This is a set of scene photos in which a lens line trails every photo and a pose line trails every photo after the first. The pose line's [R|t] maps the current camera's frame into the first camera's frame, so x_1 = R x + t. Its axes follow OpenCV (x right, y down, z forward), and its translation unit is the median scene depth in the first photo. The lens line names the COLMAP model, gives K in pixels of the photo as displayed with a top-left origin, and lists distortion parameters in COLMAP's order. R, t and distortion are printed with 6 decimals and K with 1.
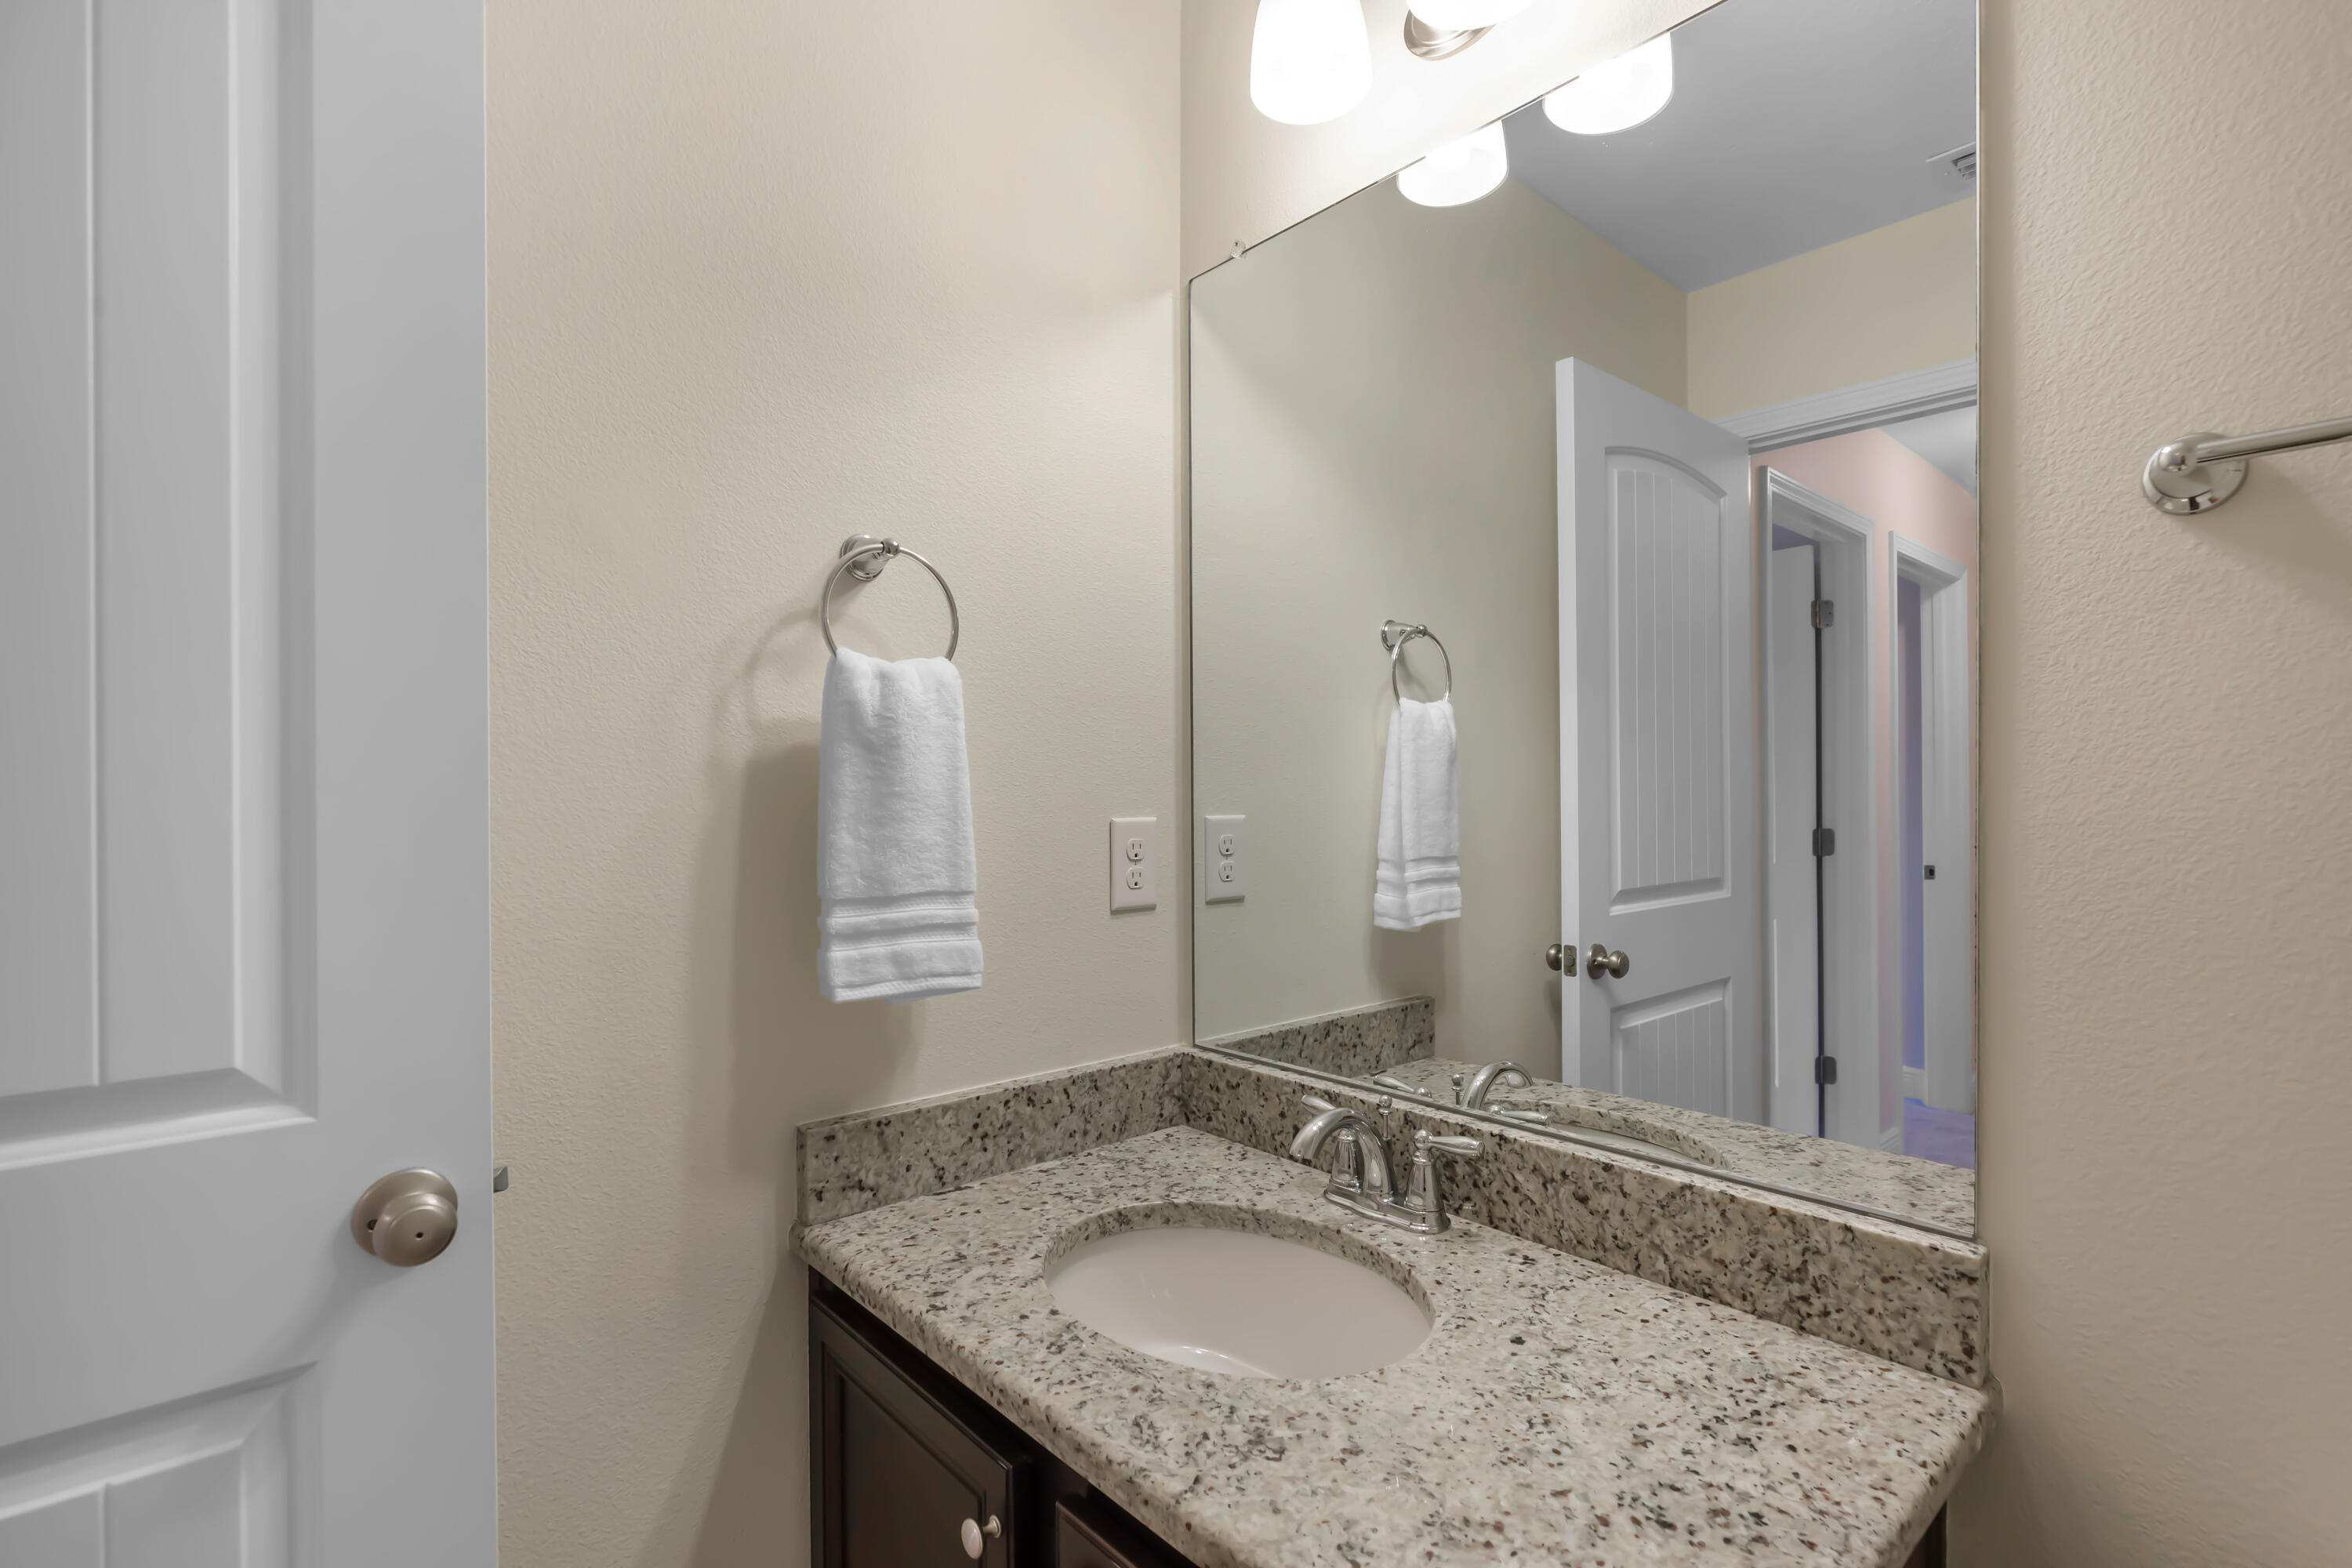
lens RADIAL K [[1115.9, 0, 1271.2], [0, 1115.9, 798.5], [0, 0, 1]] dist [-0.001983, -0.000439]
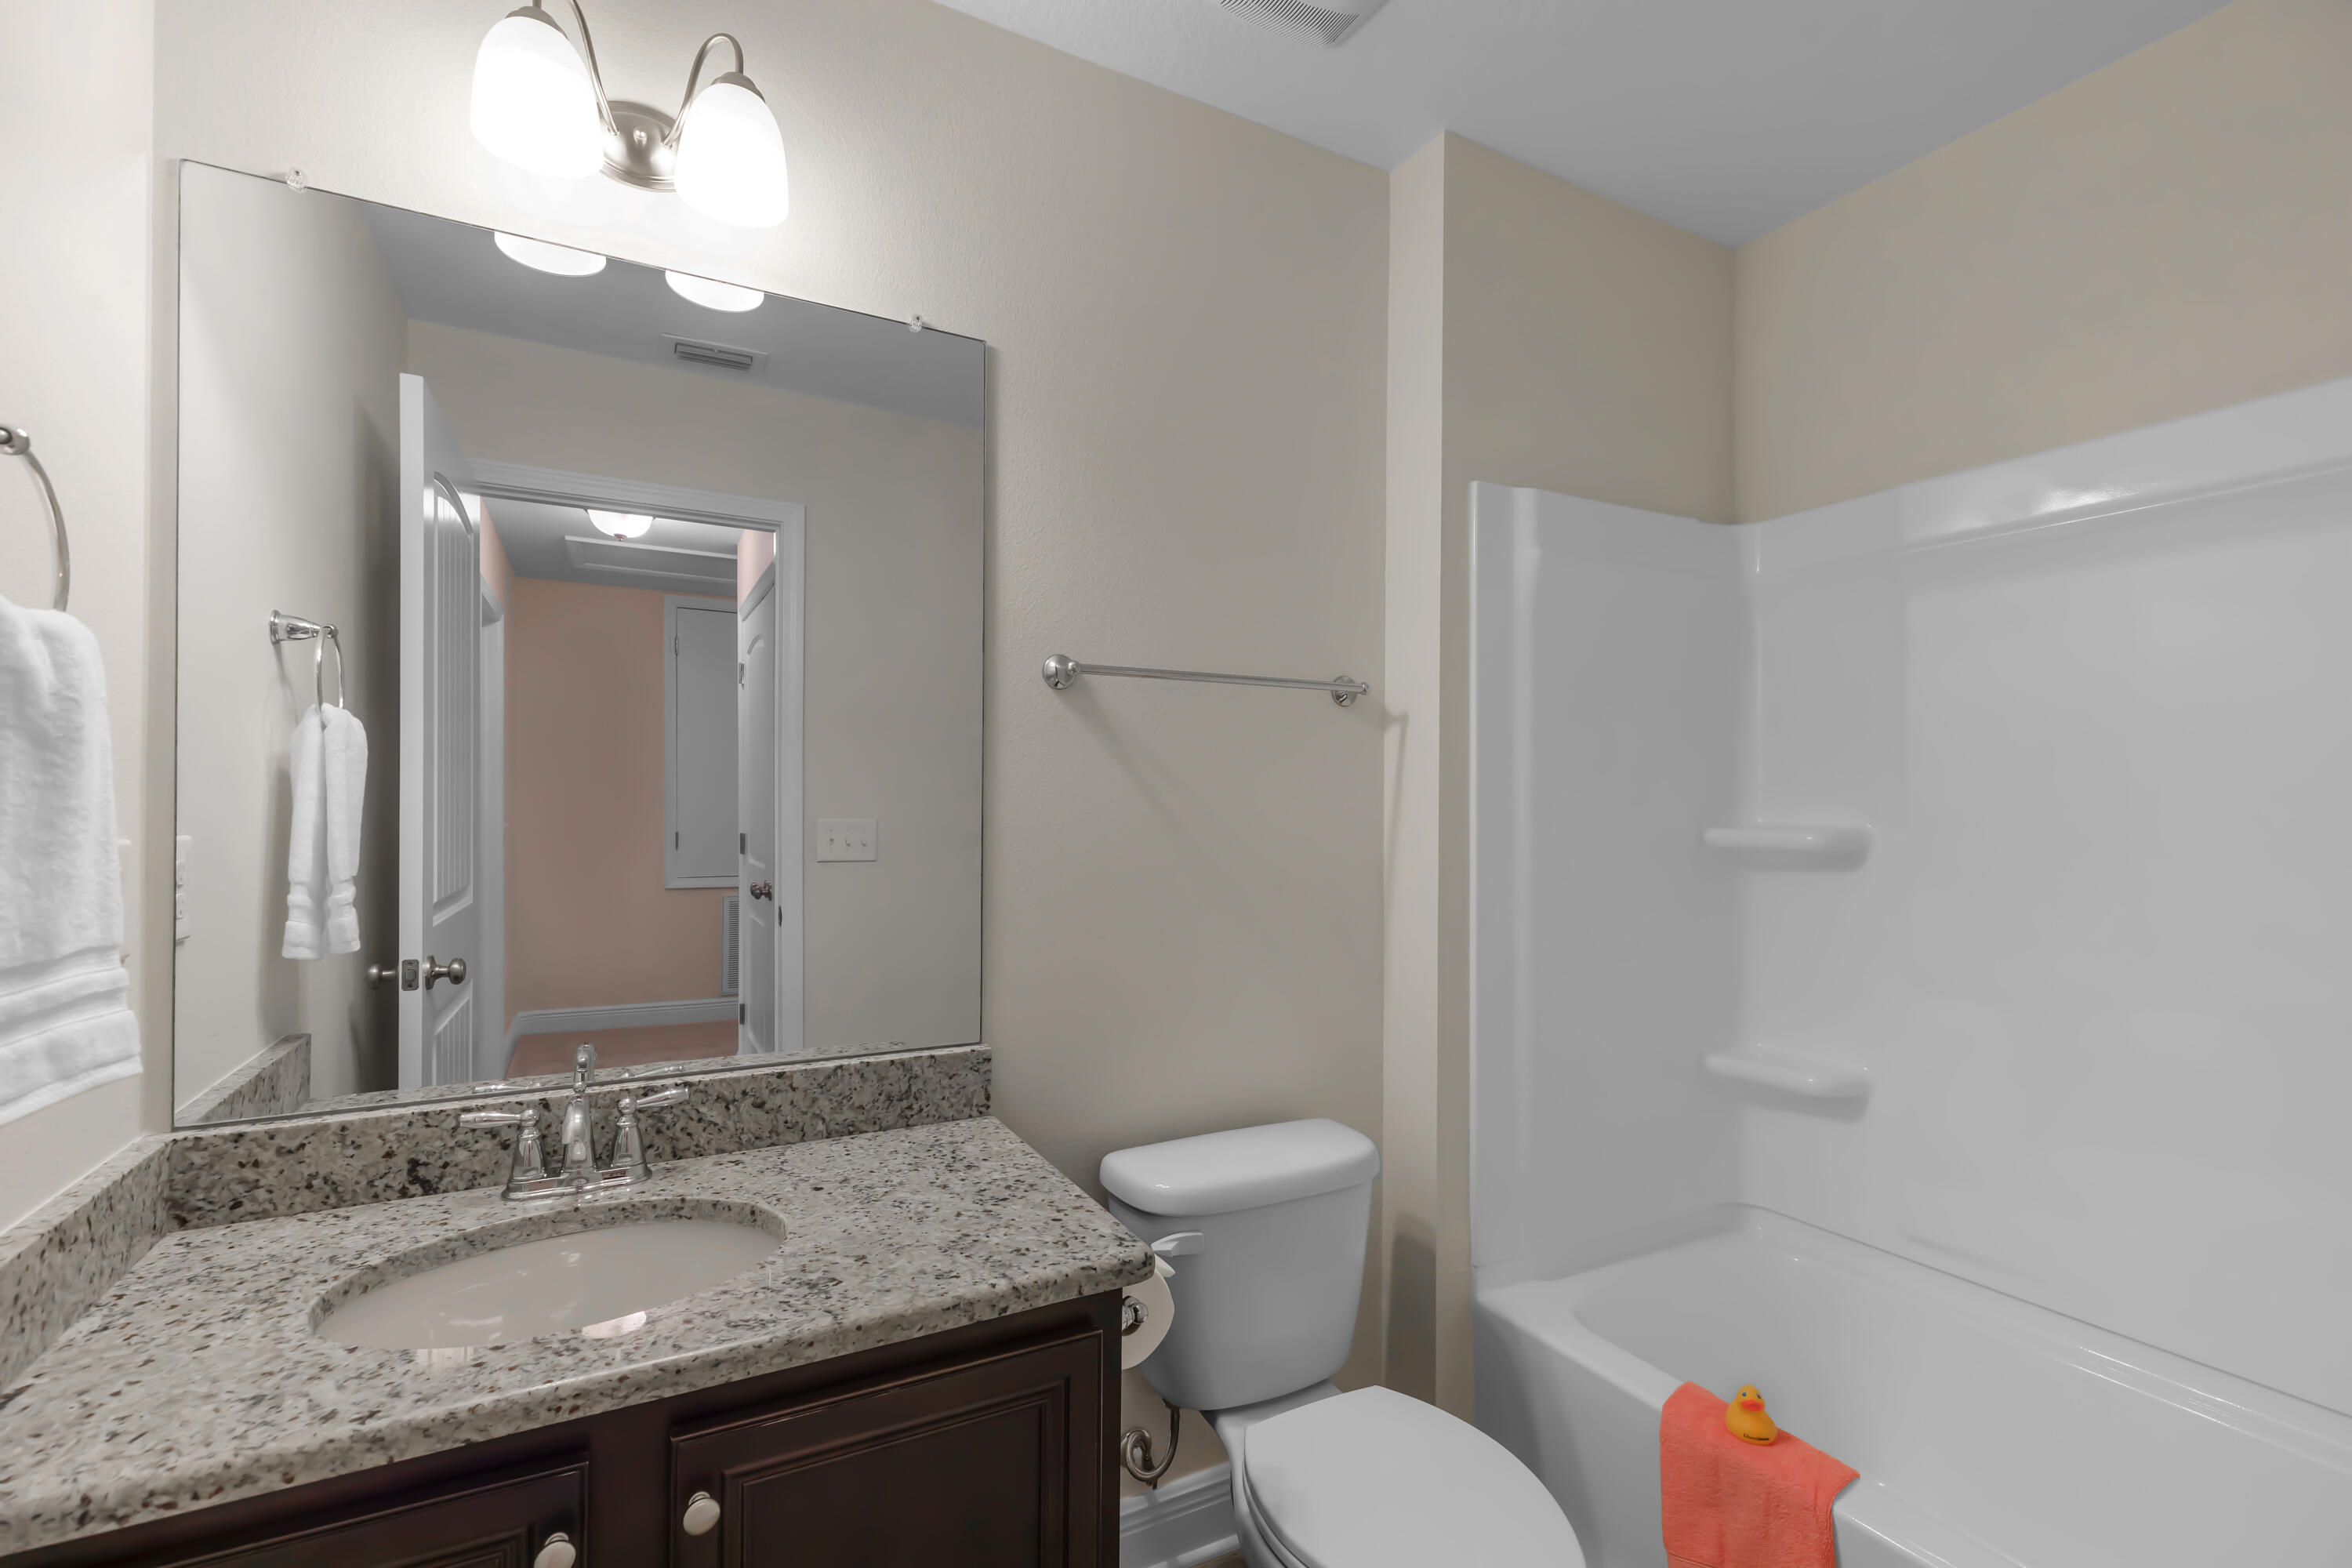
lens RADIAL K [[1054.2, 0, 1176.0], [0, 1054.2, 784.0], [0, 0, 1]] dist [0.002082, 0.000151]
pose [[0.231023, 0.026354, 0.972591, -0.860175], [-0.001677, 0.999642, -0.026689, -0.003707], [-0.972947, 0.004534, 0.230984, 0.192265]]
